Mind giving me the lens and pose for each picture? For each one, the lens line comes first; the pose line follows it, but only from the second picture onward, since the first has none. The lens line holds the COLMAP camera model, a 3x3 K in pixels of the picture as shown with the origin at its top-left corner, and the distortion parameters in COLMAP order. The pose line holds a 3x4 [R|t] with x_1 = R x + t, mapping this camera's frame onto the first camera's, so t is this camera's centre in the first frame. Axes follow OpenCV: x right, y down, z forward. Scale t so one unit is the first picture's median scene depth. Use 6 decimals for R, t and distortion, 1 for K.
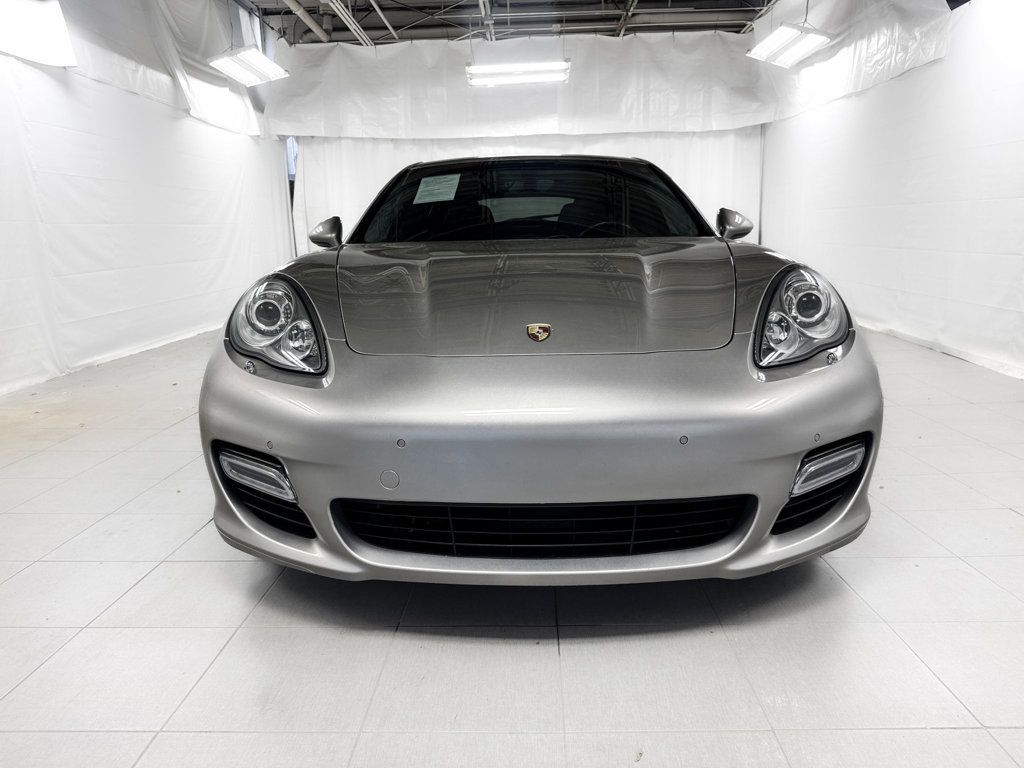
lens RADIAL K [[731.9, 0, 520.2], [0, 731.9, 408.4], [0, 0, 1]] dist [0.014295, -0.015861]
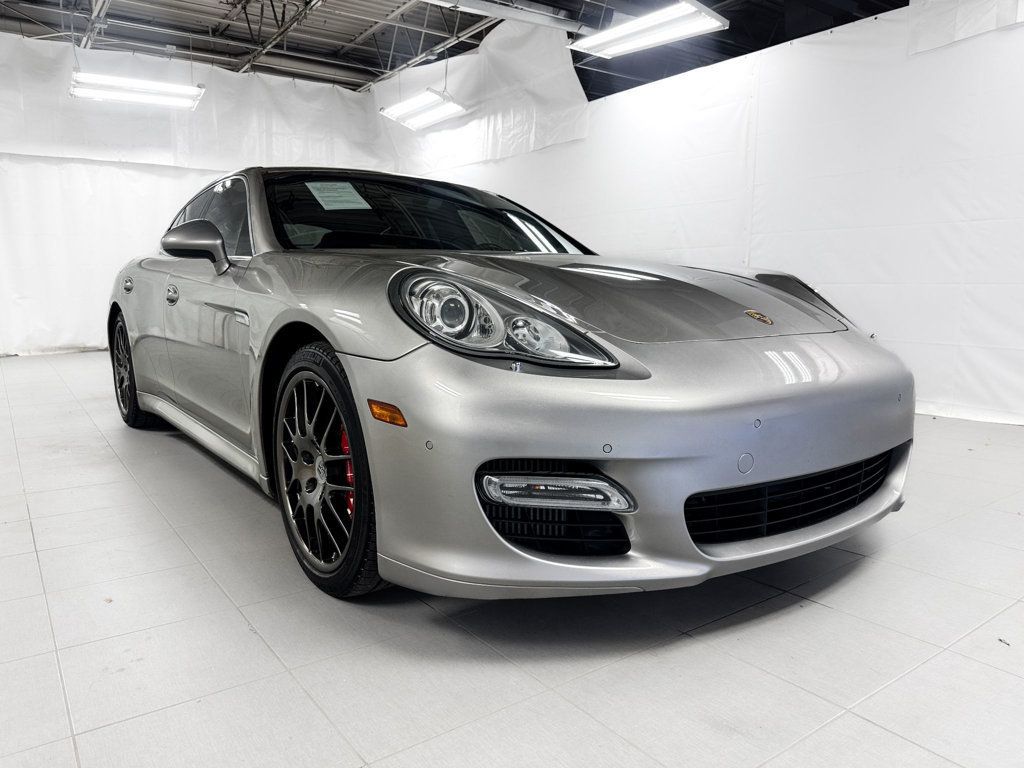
lens RADIAL K [[731.9, 0, 520.2], [0, 731.9, 408.4], [0, 0, 1]] dist [0.014295, -0.015861]
pose [[0.798019, -0.081189, 0.597138, -0.183171], [0.127646, 0.991173, -0.035823, 0.004509], [-0.588958, 0.104809, 0.801338, 0.073311]]
